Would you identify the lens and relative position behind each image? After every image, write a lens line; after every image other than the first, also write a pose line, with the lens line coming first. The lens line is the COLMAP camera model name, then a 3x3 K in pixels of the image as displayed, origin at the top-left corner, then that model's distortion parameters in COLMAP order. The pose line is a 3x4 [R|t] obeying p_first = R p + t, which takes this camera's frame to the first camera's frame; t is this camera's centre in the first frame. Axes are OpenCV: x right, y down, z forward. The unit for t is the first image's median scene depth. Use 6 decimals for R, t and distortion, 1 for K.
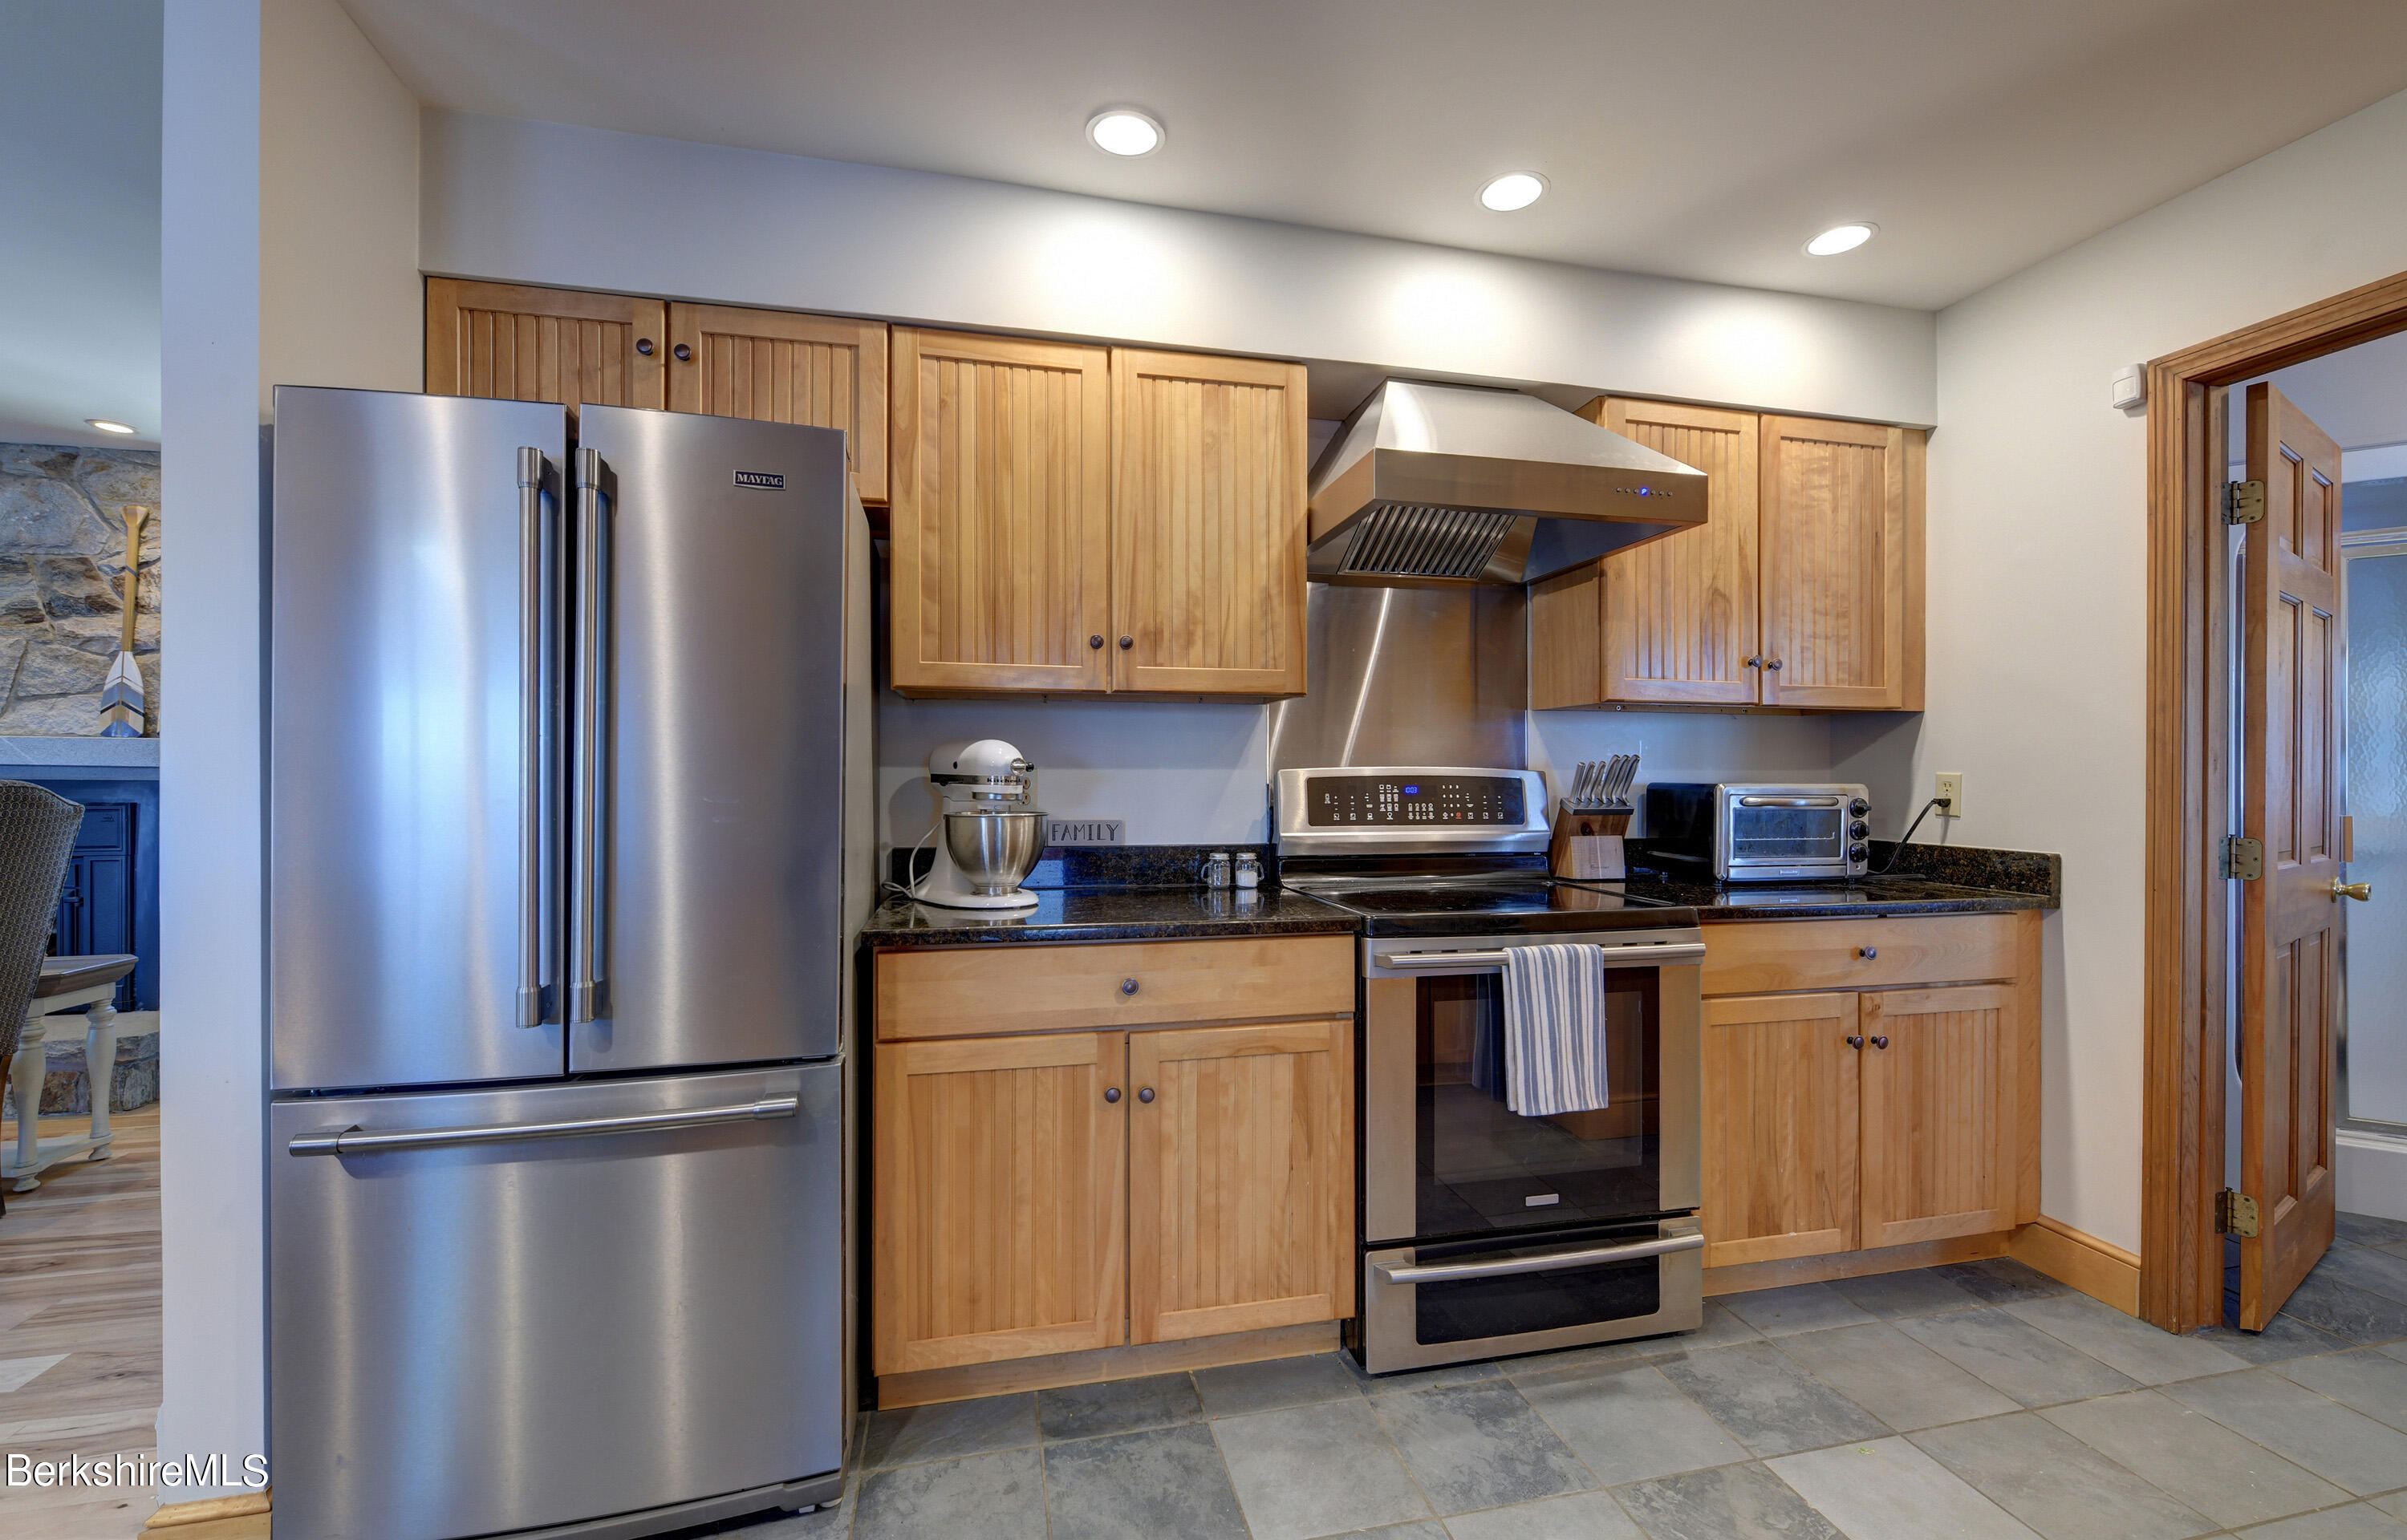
lens RADIAL K [[990.0, 0, 1205.4], [0, 990.0, 775.2], [0, 0, 1]] dist [-0.001488, -0.000156]
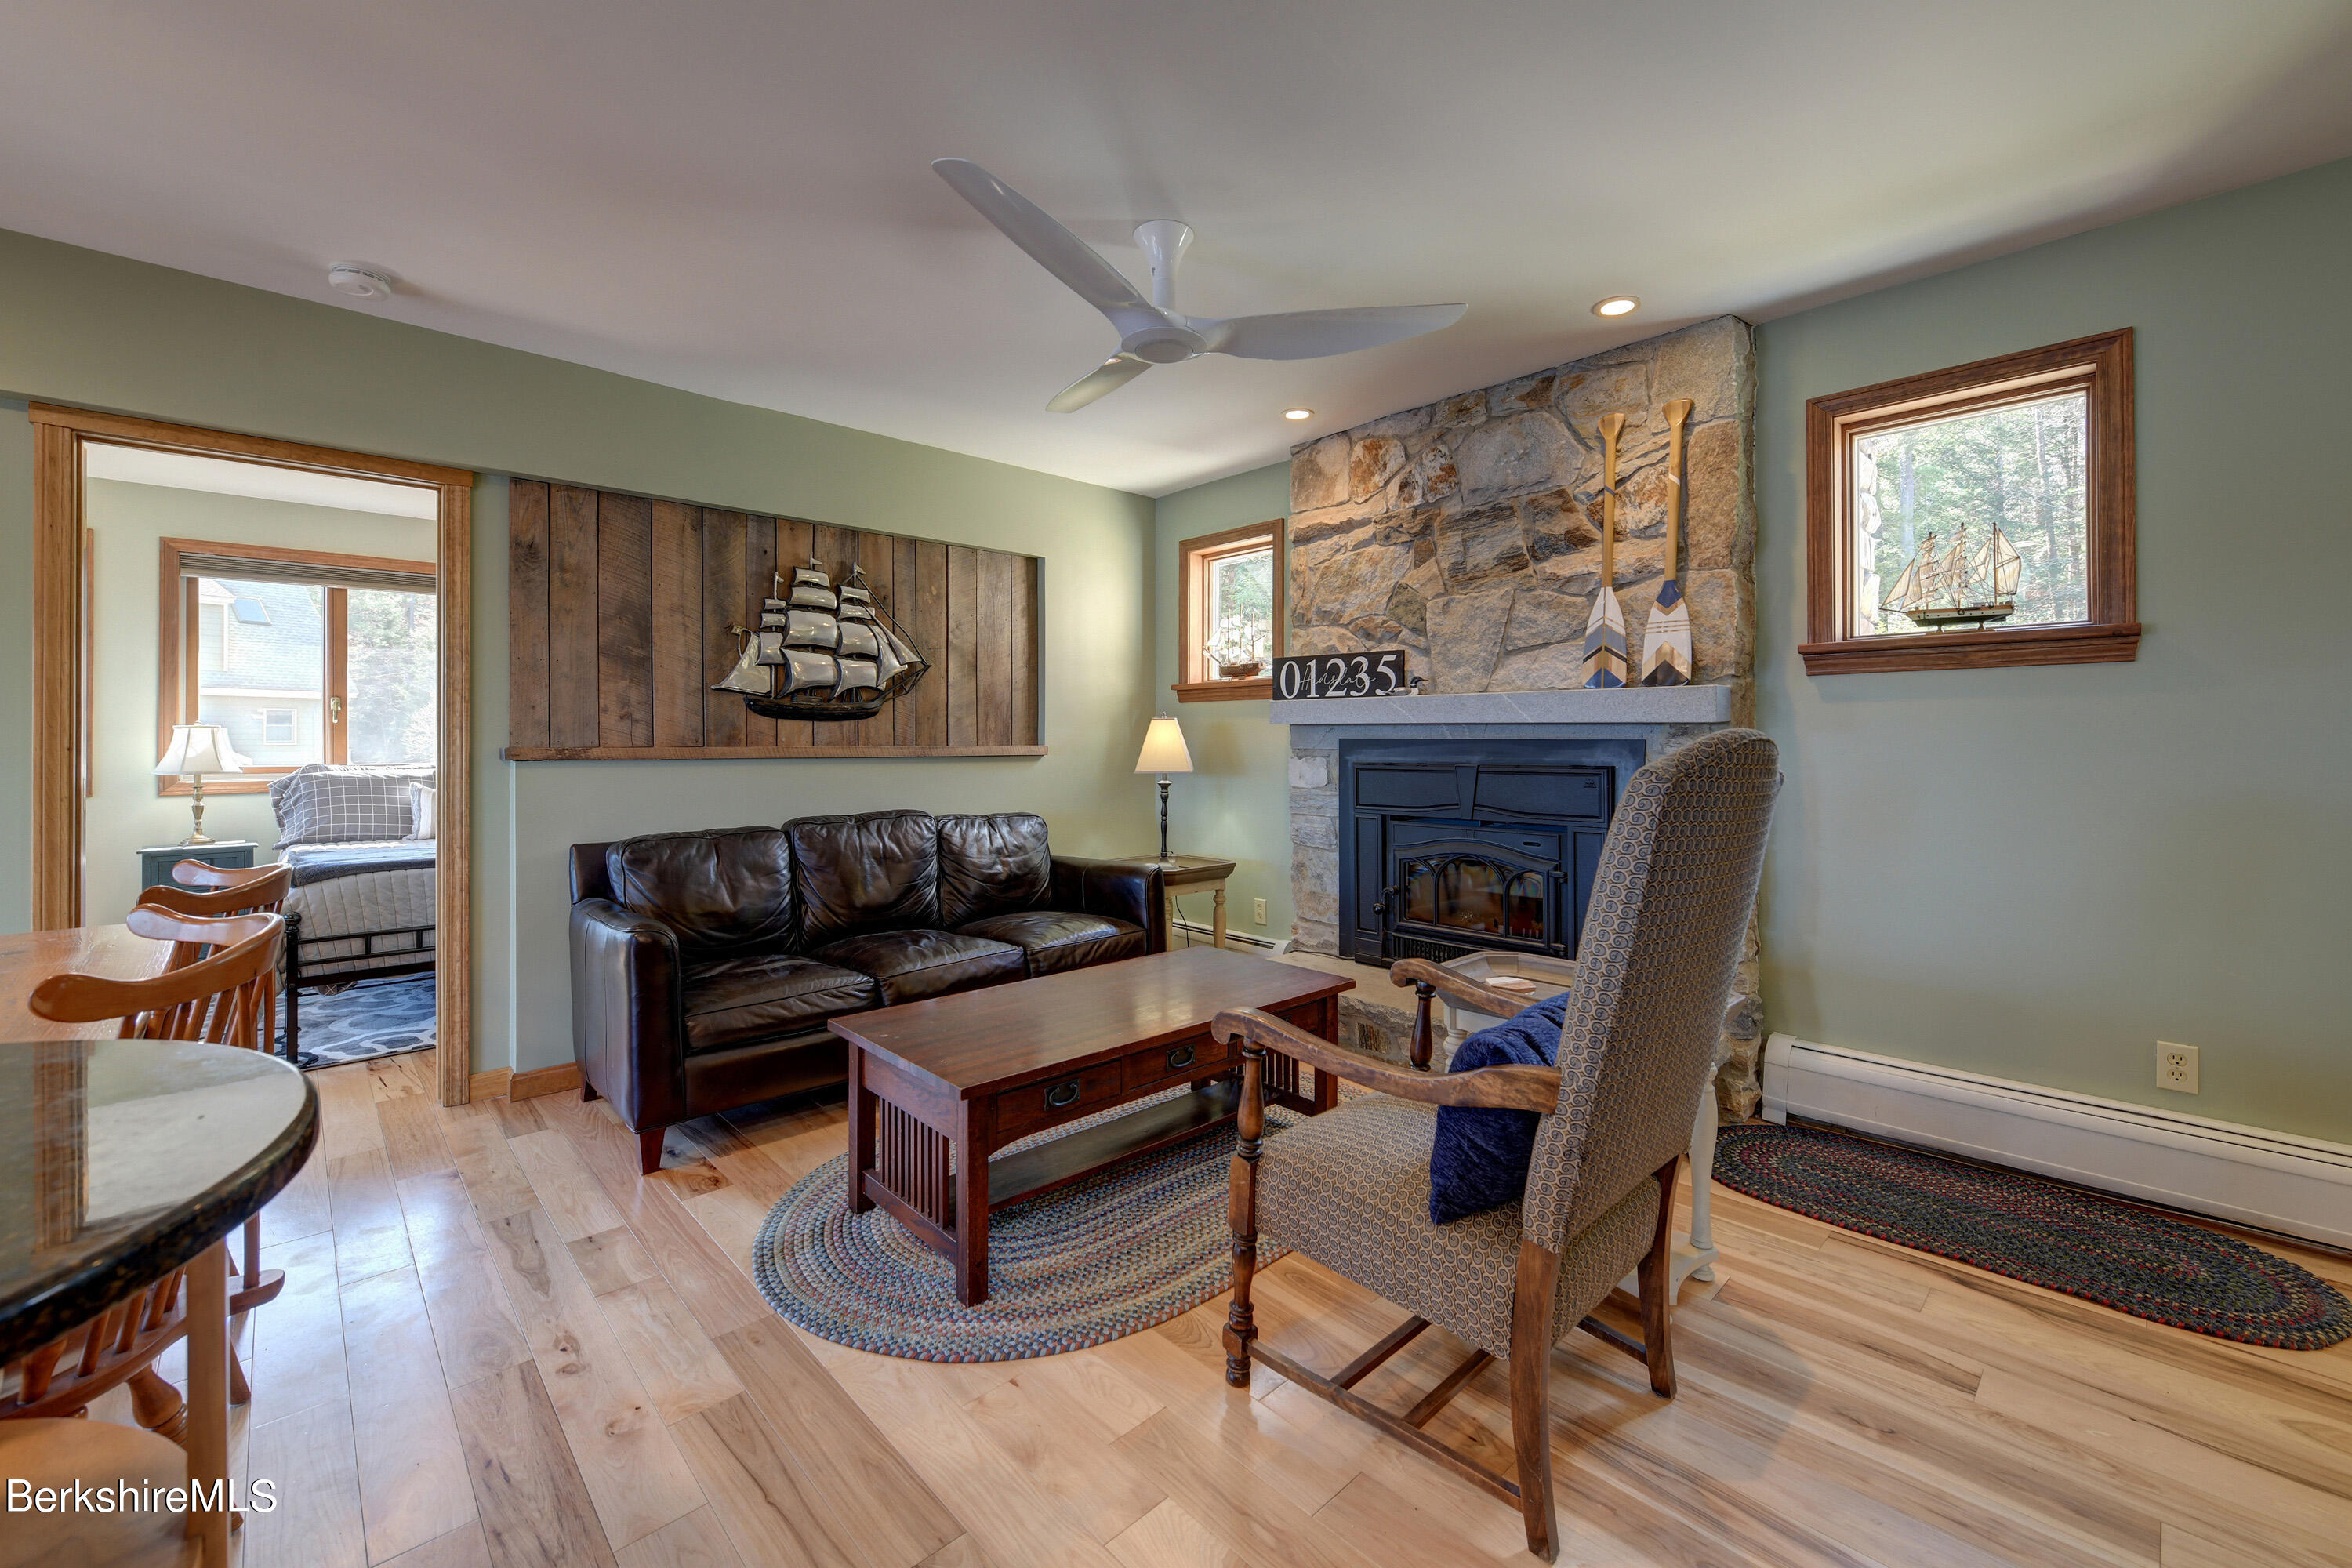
lens RADIAL K [[956.5, 0, 1179.8], [0, 956.5, 737.8], [0, 0, 1]] dist [0.000396, 0.000025]
pose [[0.504578, -0.005013, -0.863352, -0.568418], [0.006421, 0.999977, -0.002054, 0.003169], [0.863342, -0.004507, 0.504598, 0.268597]]
